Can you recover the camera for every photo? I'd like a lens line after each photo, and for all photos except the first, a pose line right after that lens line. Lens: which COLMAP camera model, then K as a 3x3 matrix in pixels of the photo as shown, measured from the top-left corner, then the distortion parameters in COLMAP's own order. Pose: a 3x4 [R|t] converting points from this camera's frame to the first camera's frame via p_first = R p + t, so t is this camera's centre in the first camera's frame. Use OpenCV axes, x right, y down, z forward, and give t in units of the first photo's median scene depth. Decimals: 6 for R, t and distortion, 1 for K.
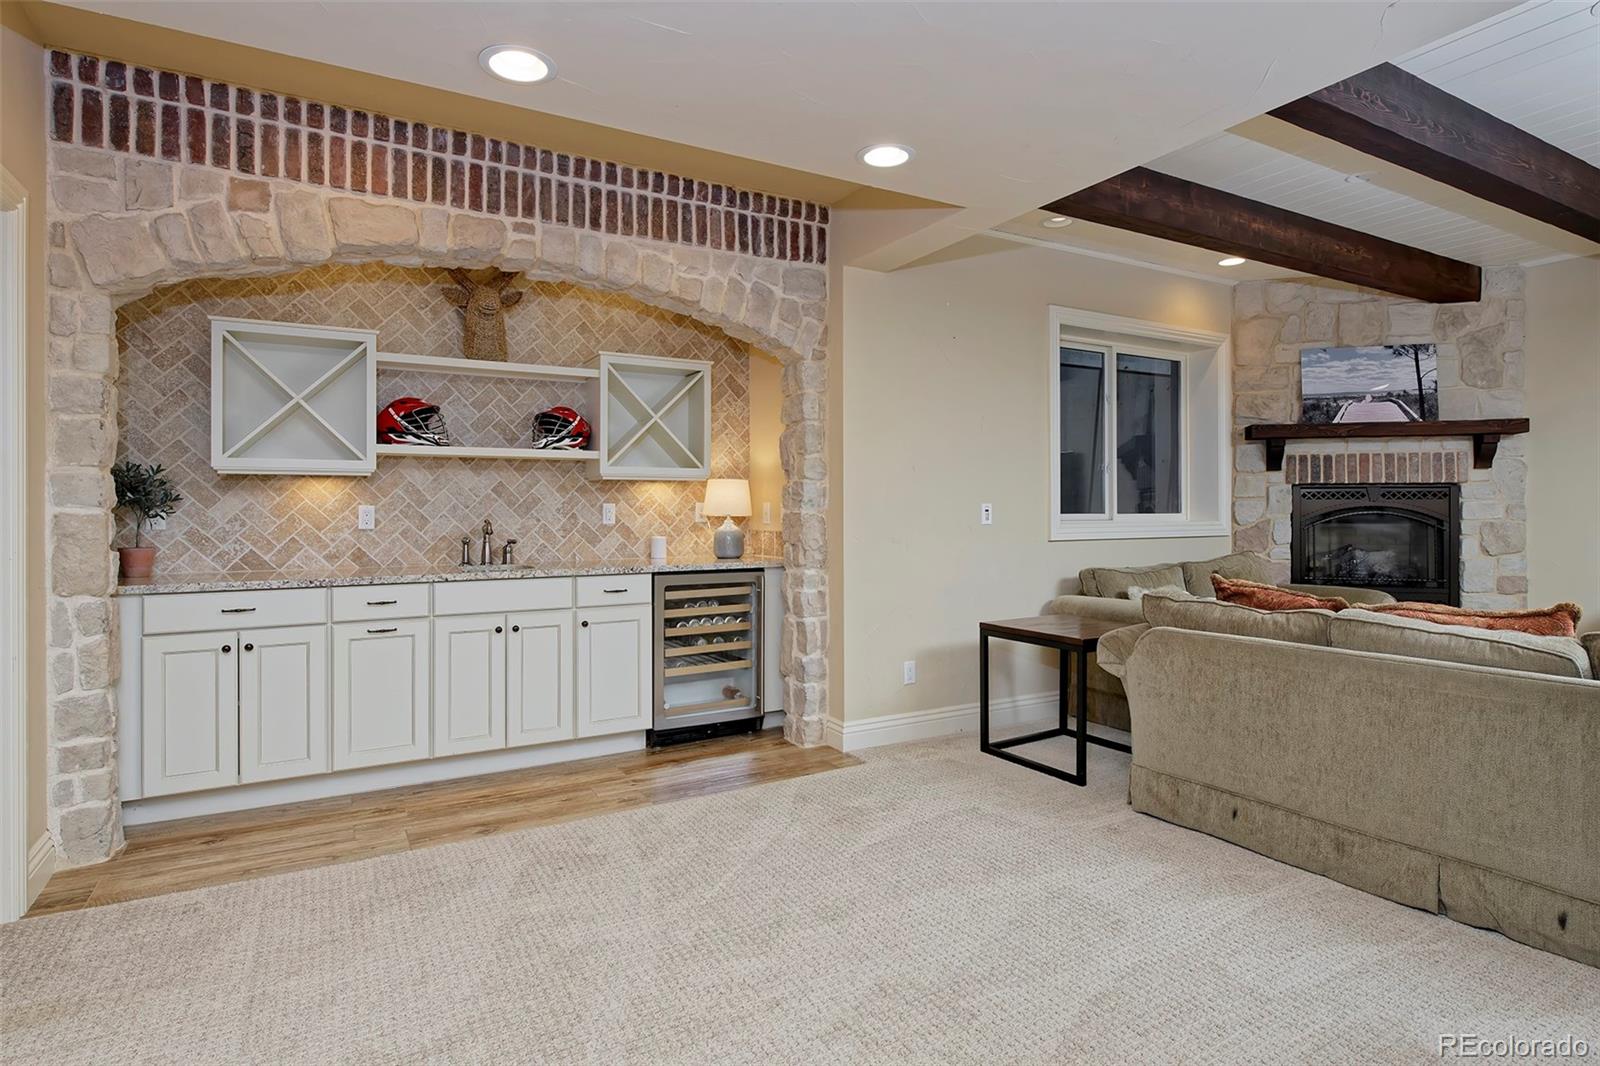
lens RADIAL K [[847.3, 0, 801.1], [0, 847.3, 517.3], [0, 0, 1]] dist [-0.005677, -0.001110]
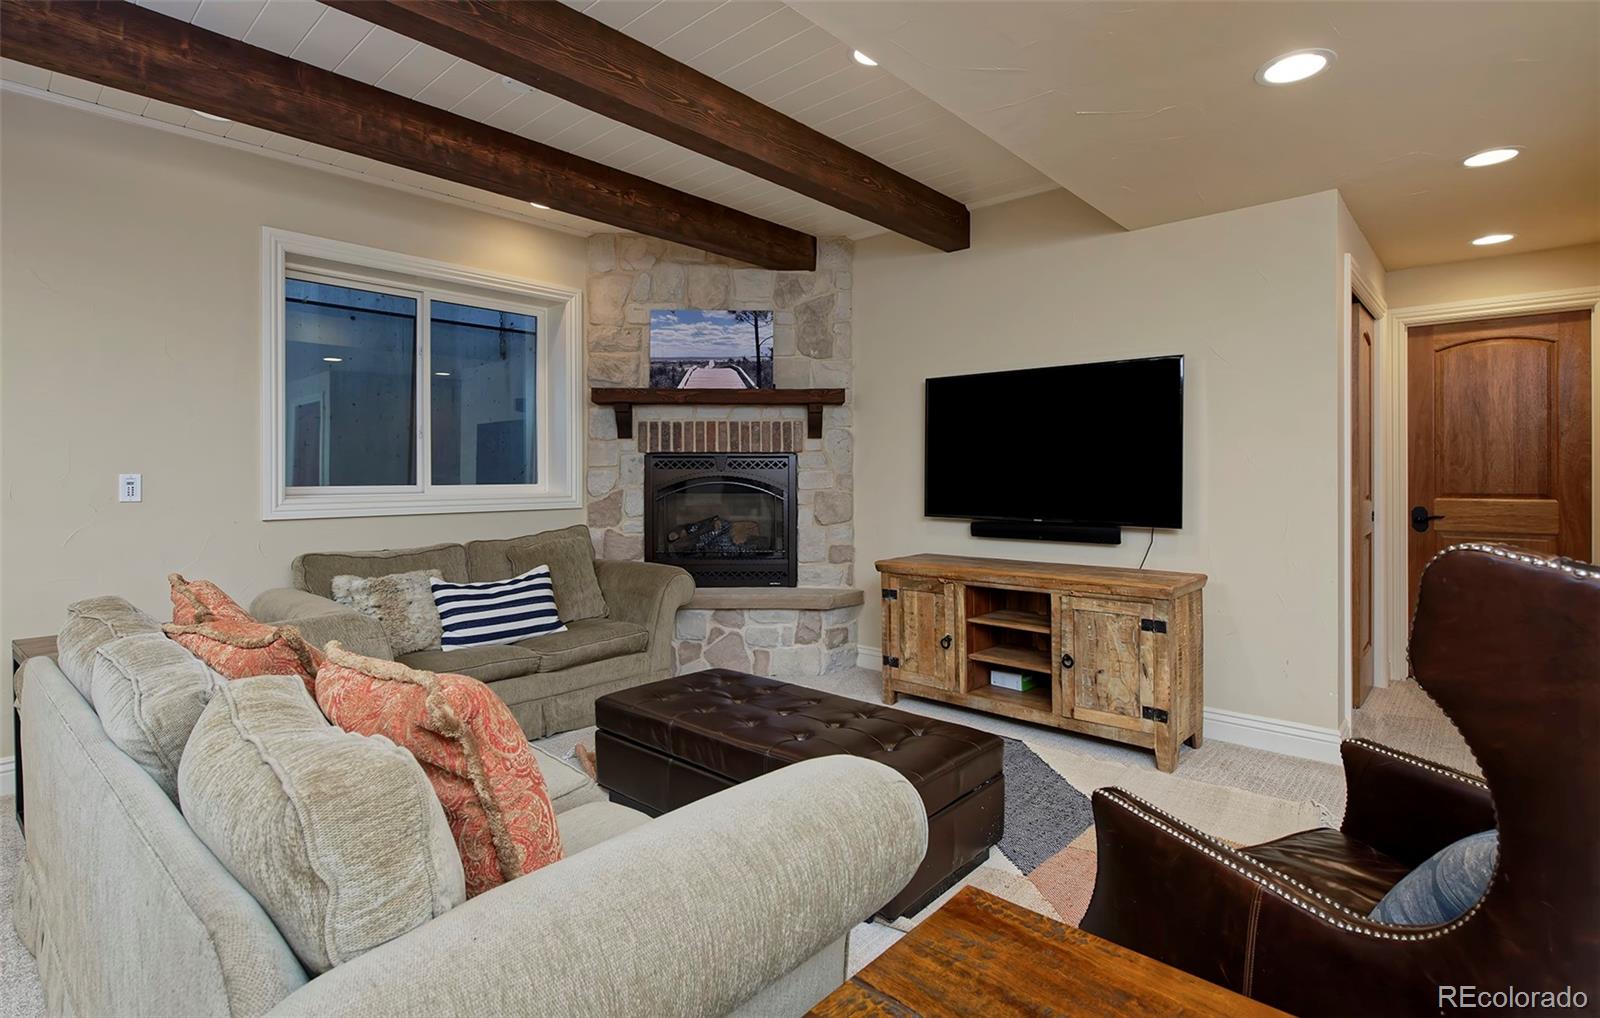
lens RADIAL K [[775.1, 0, 806.9], [0, 775.1, 482.3], [0, 0, 1]] dist [-0.001413, -0.000254]
pose [[0.949196, -0.003187, 0.314670, 0.495273], [0.003929, 0.999991, -0.001724, -0.004233], [-0.314661, 0.002873, 0.949200, 0.128058]]
